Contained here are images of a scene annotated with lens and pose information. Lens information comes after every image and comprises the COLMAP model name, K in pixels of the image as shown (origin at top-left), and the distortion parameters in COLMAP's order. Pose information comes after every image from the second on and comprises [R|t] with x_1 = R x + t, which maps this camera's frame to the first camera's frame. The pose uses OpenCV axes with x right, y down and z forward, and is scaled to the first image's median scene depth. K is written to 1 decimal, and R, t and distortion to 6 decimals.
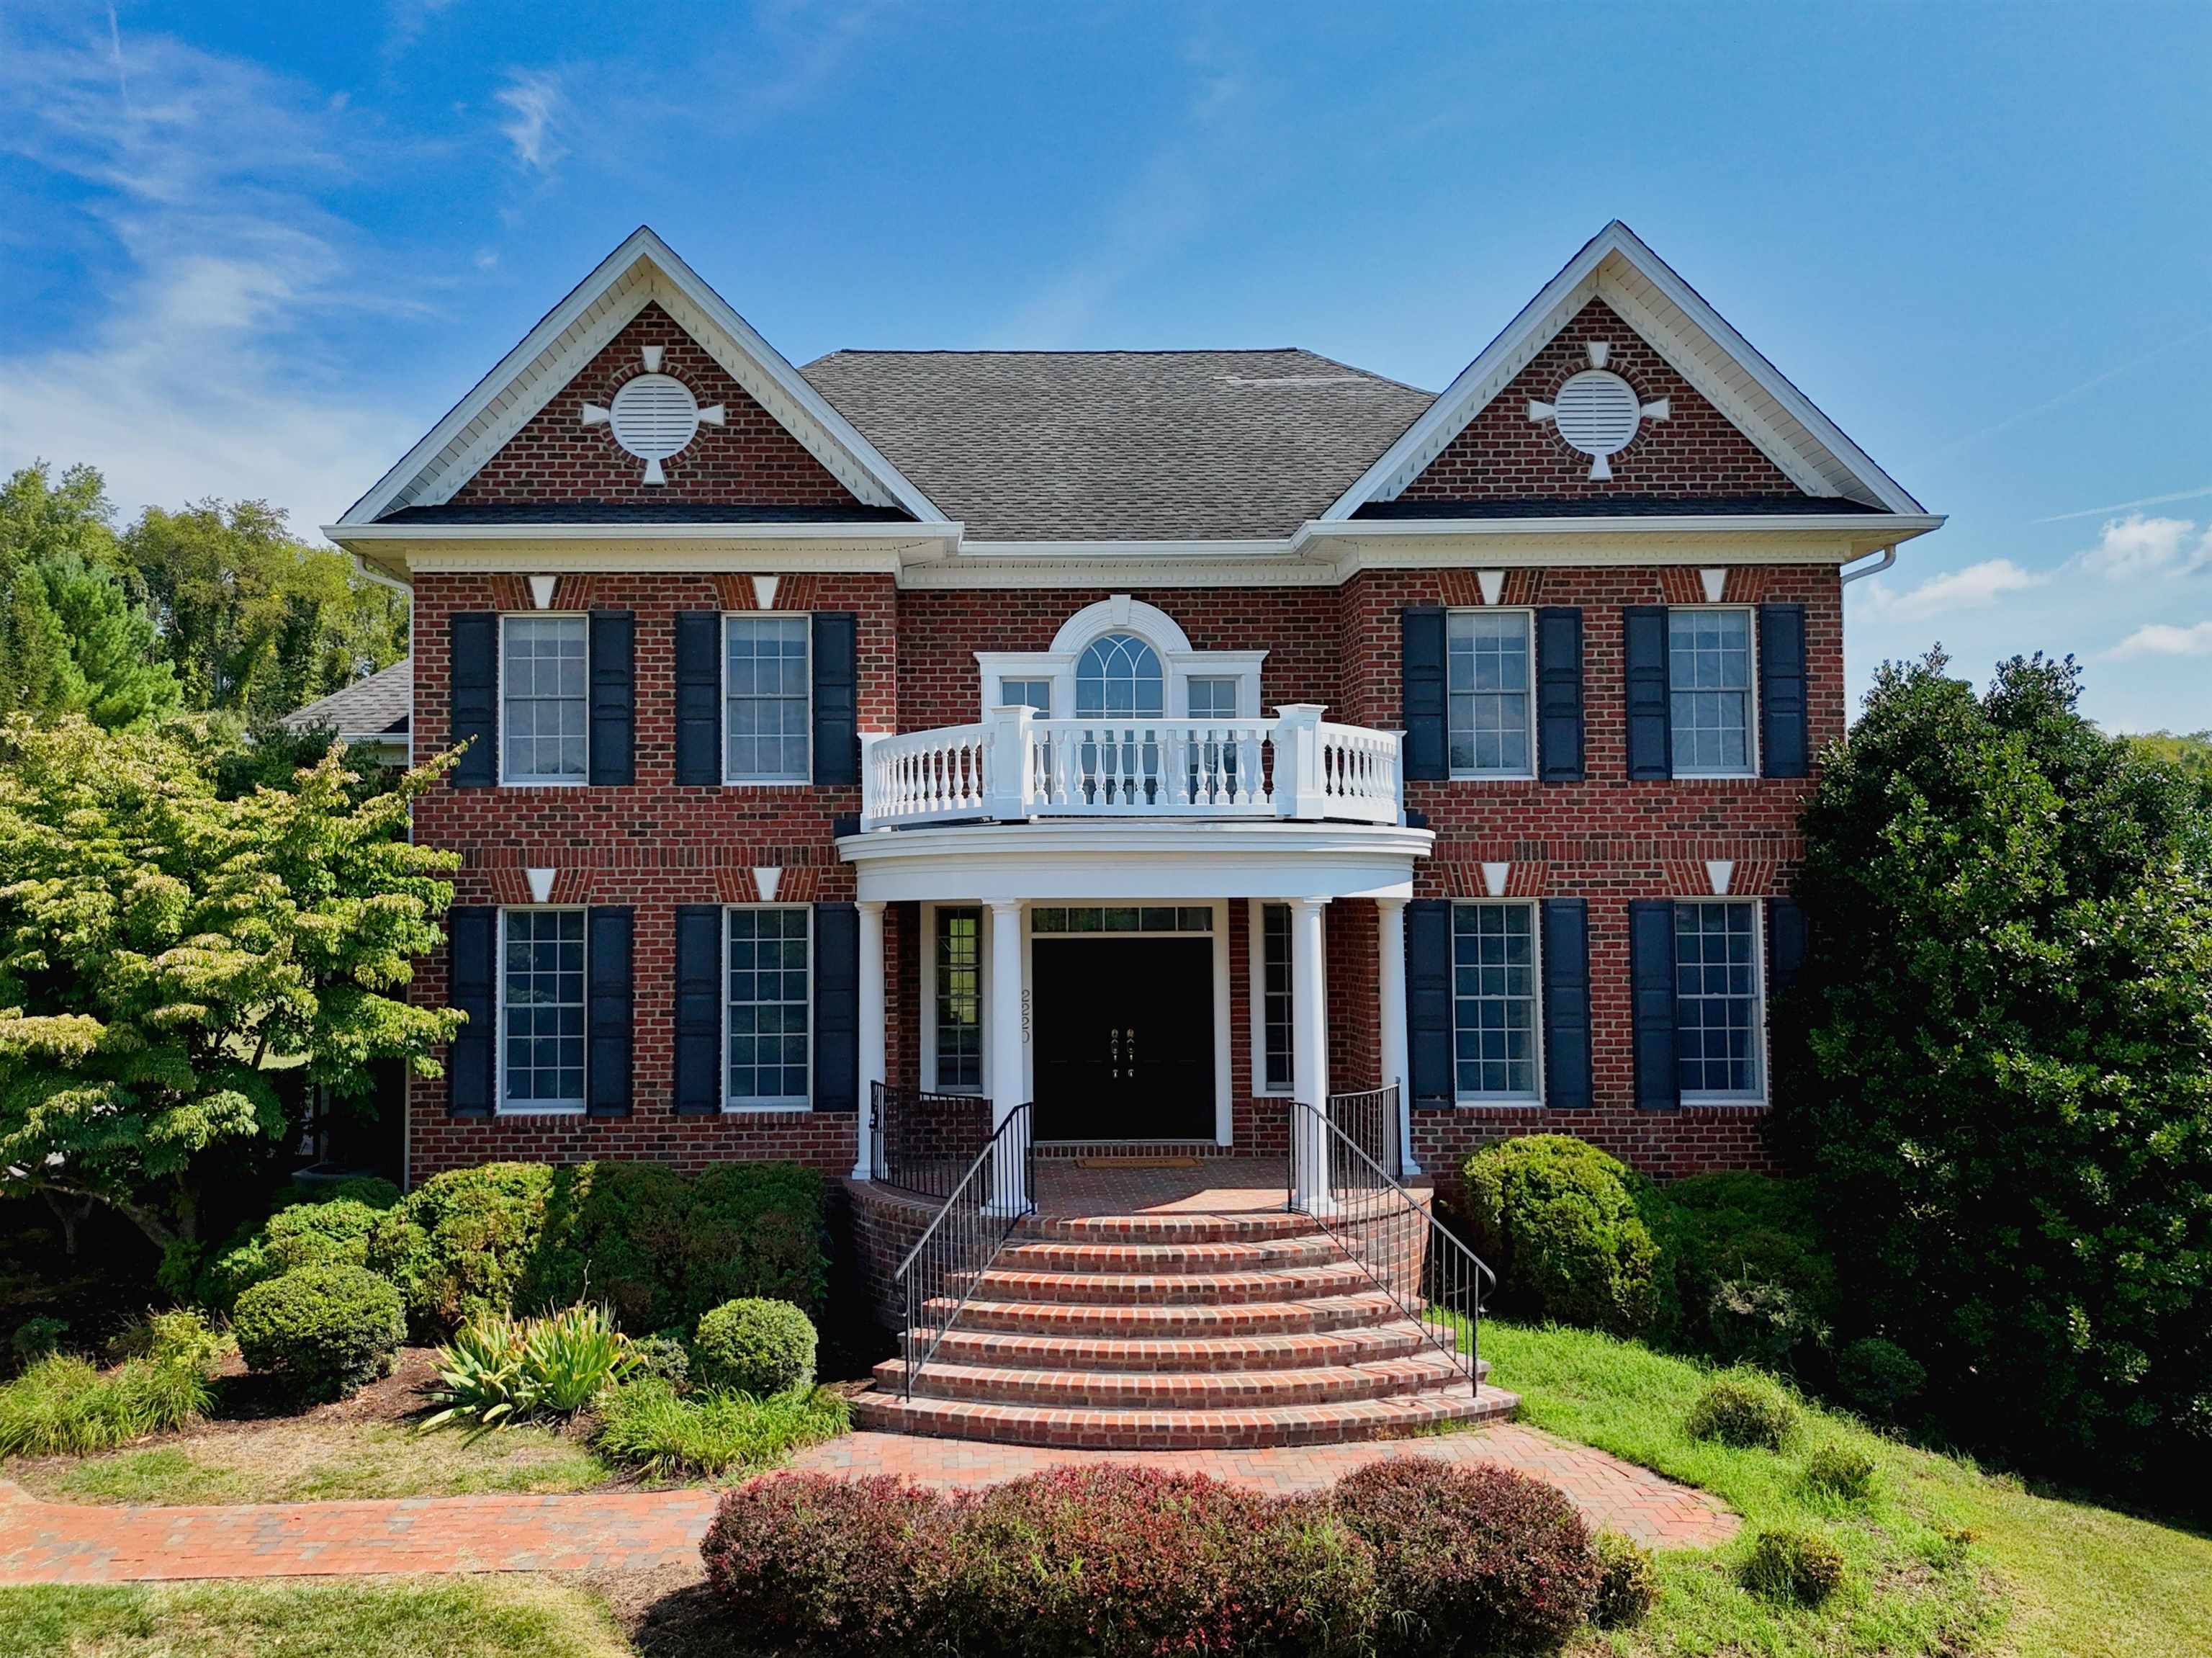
lens RADIAL K [[1776.1, 0, 979.5], [0, 1776.1, 834.1], [0, 0, 1]] dist [0.075161, -0.130799]
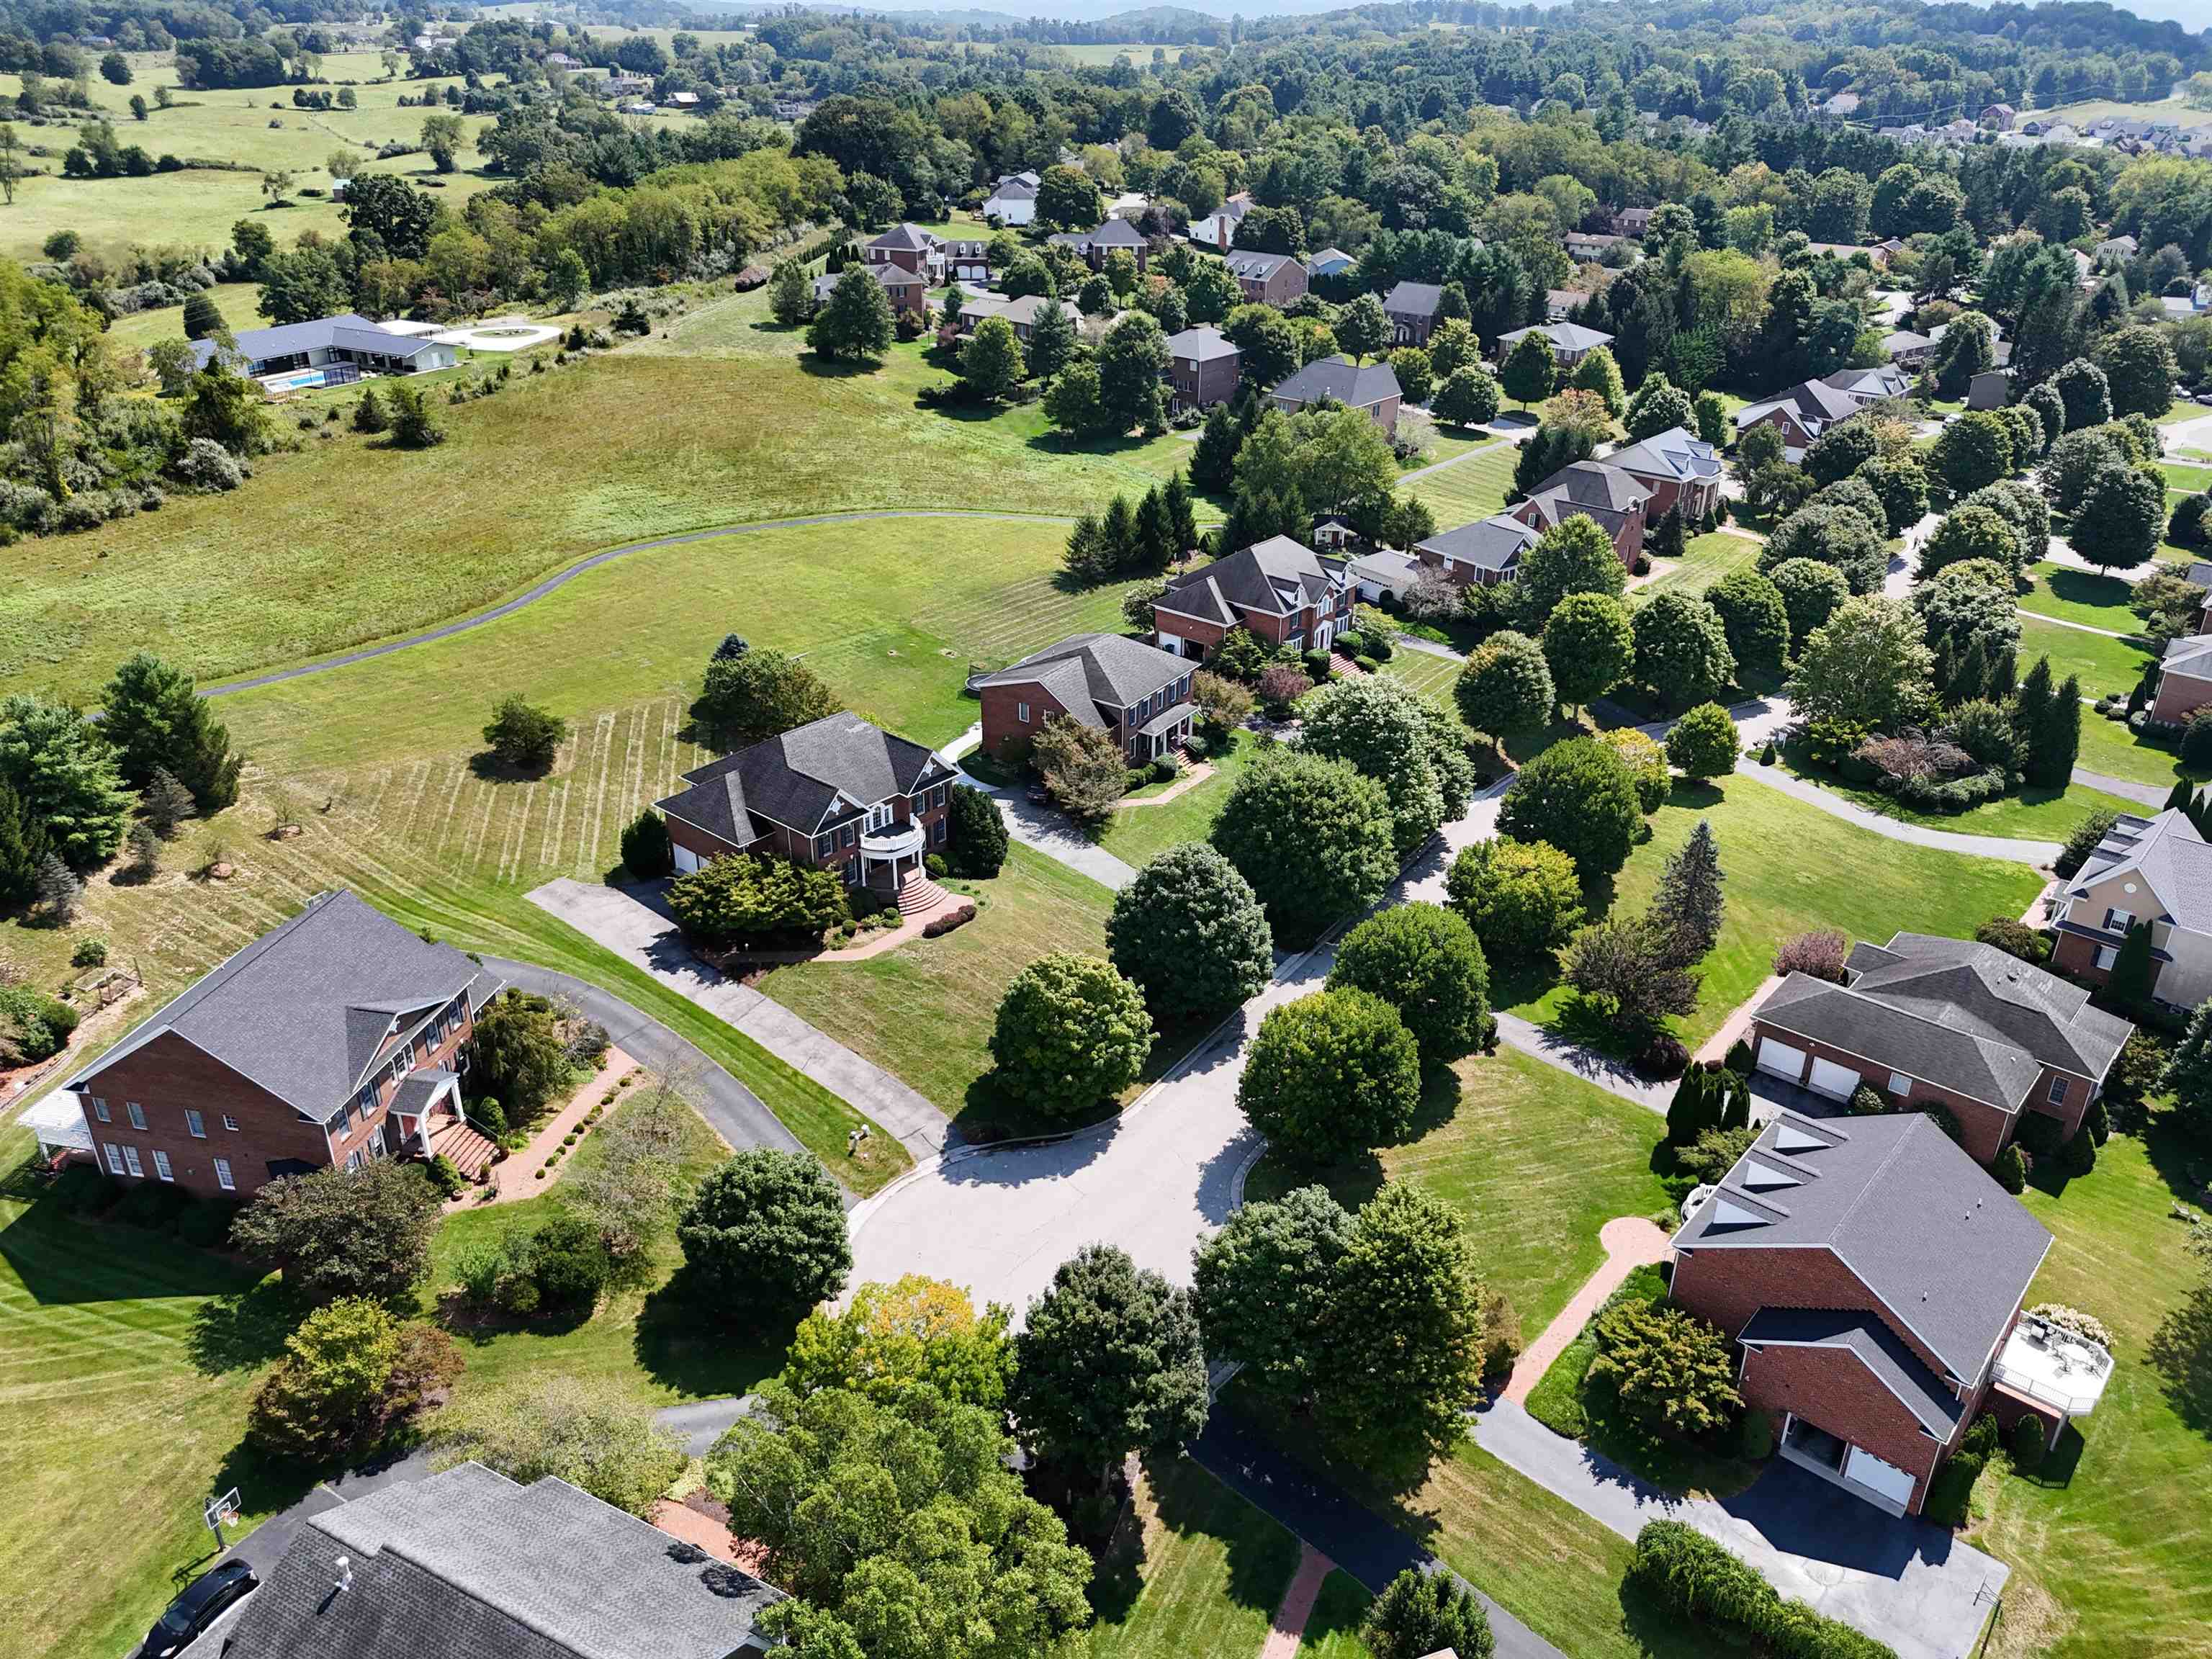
lens RADIAL K [[1639.1, 0, 1106.0], [0, 1639.1, 829.5], [0, 0, 1]] dist [0.058192, -0.044063]
pose [[0.664702, -0.323635, 0.673373, -4.167552], [-0.048389, 0.880764, 0.471077, -3.506132], [-0.745540, -0.345709, 0.569785, -3.868835]]
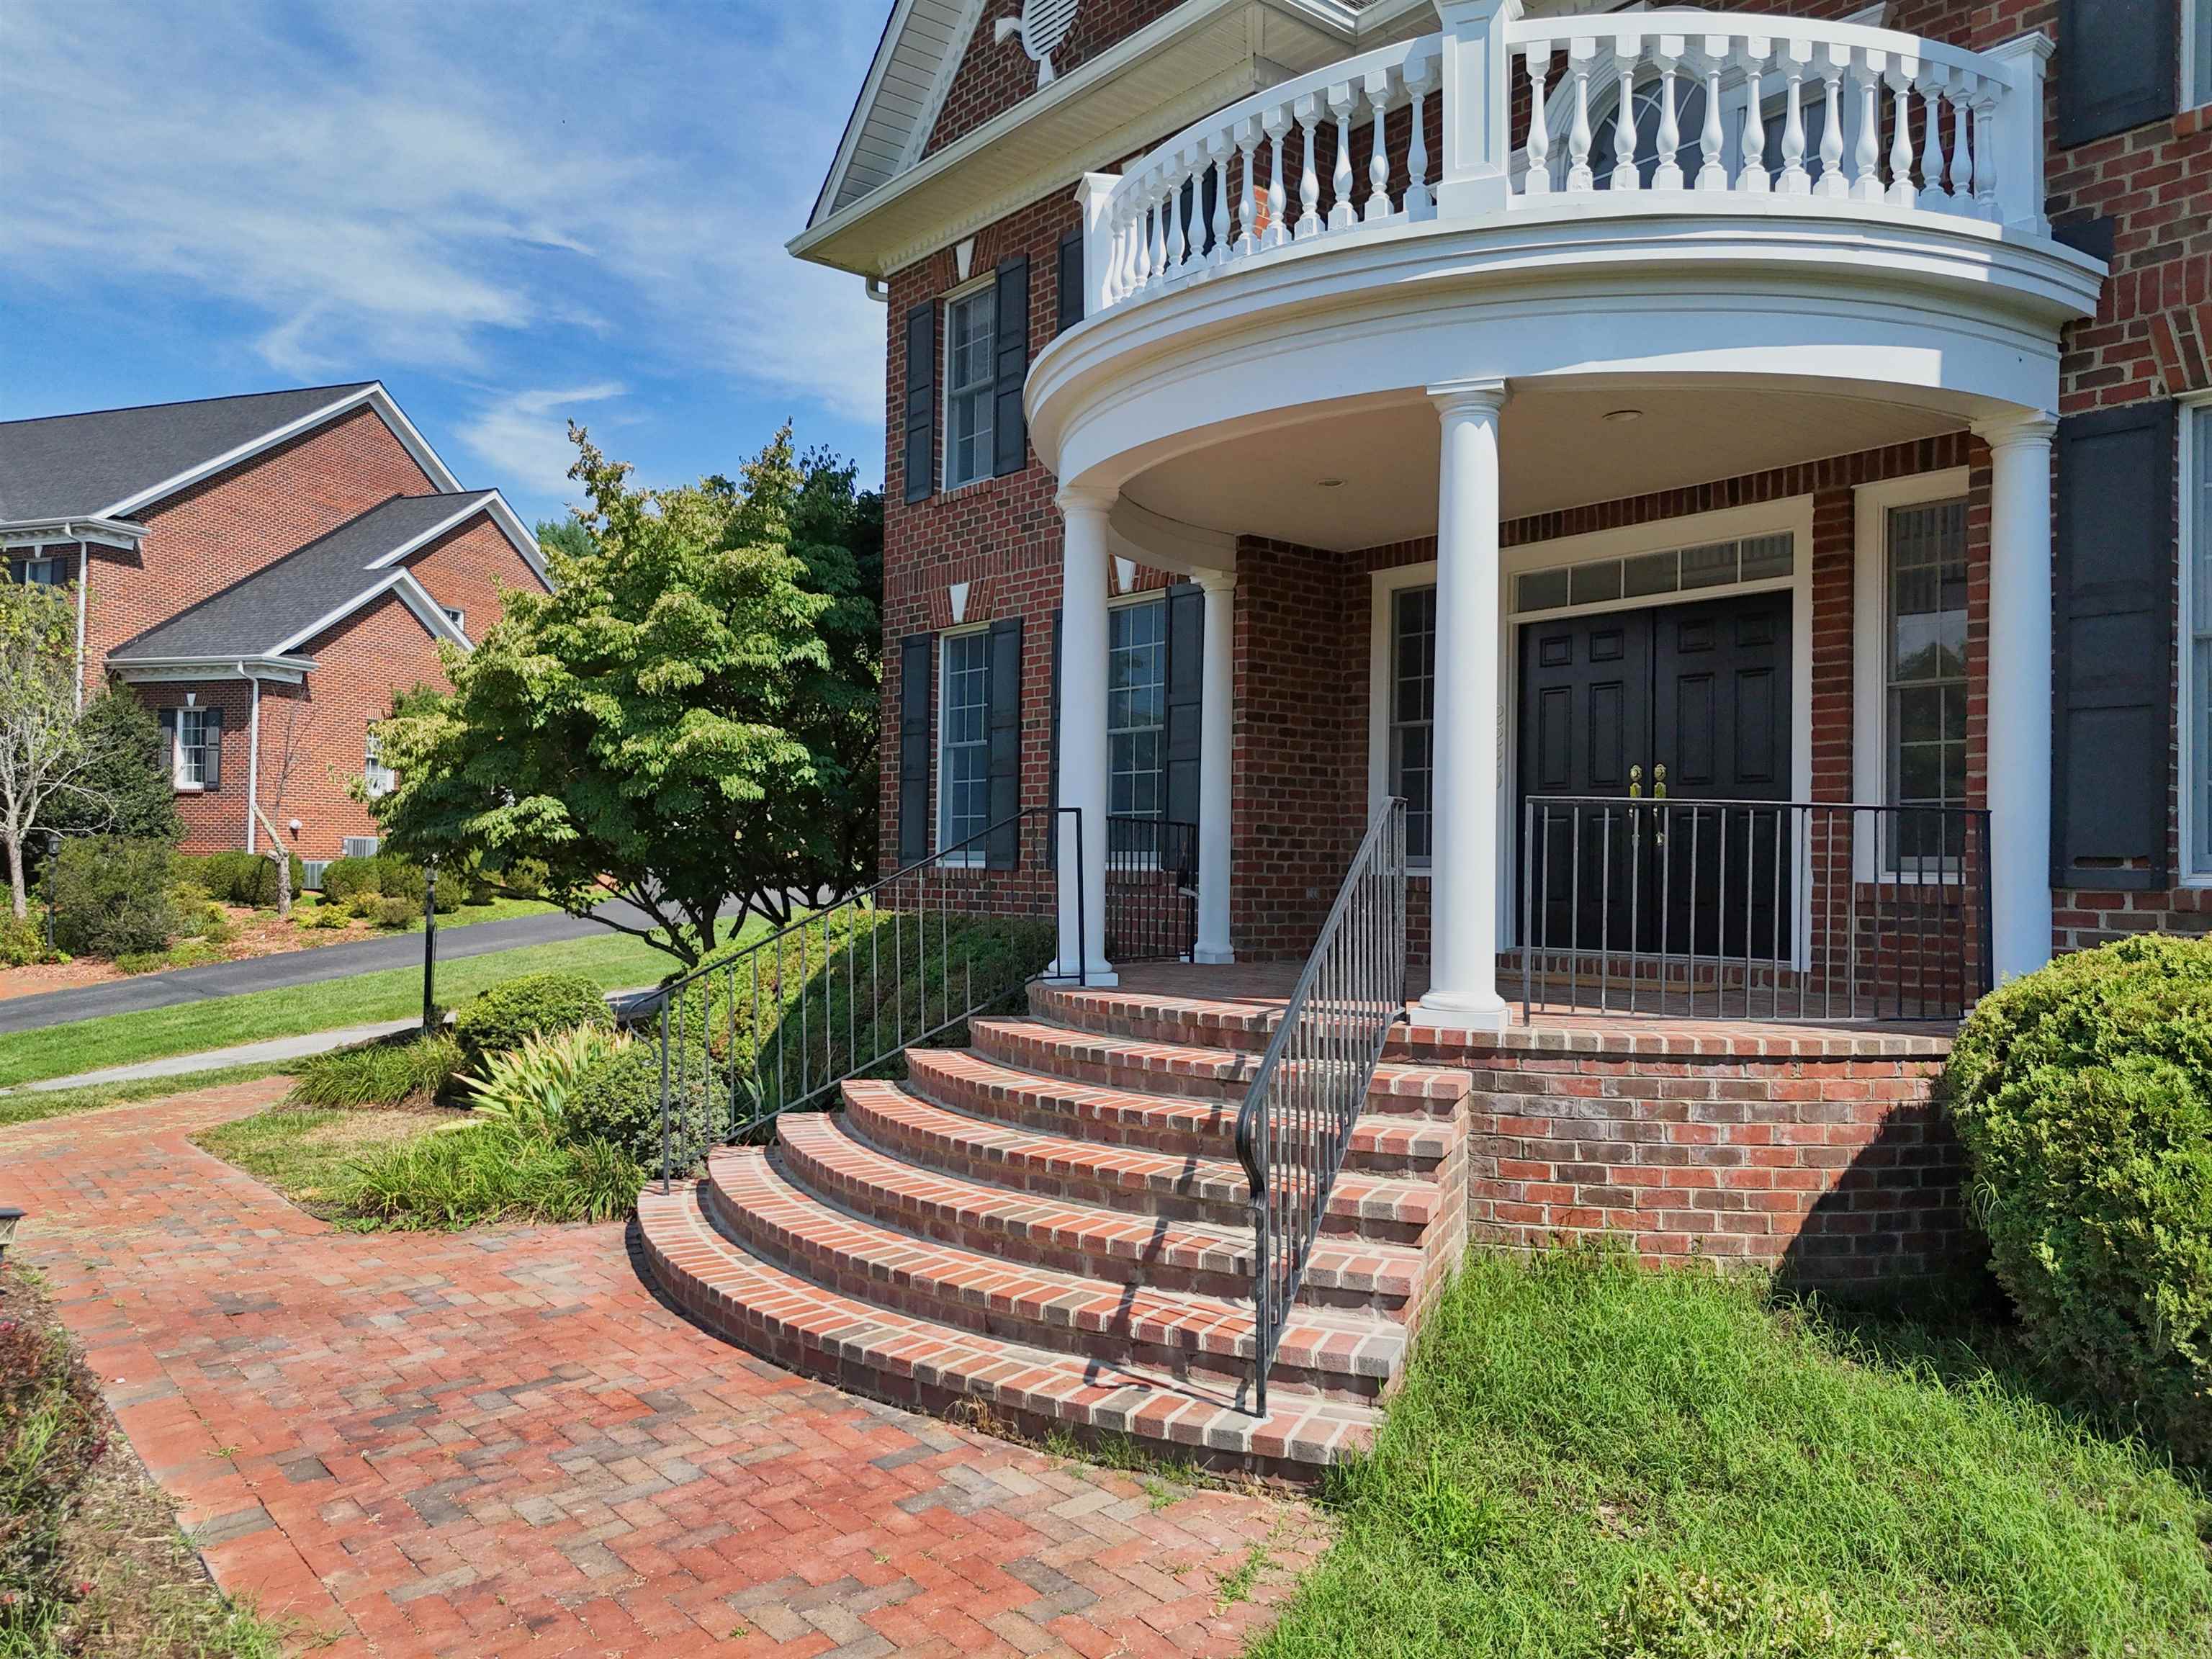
lens RADIAL K [[1639.1, 0, 1106.0], [0, 1639.1, 829.5], [0, 0, 1]] dist [0.058192, -0.044063]
pose [[0.625810, -0.003348, -0.779968, 0.416046], [0.013247, 0.999892, 0.006338, 0.133724], [0.779863, -0.014299, 0.625787, 0.557736]]
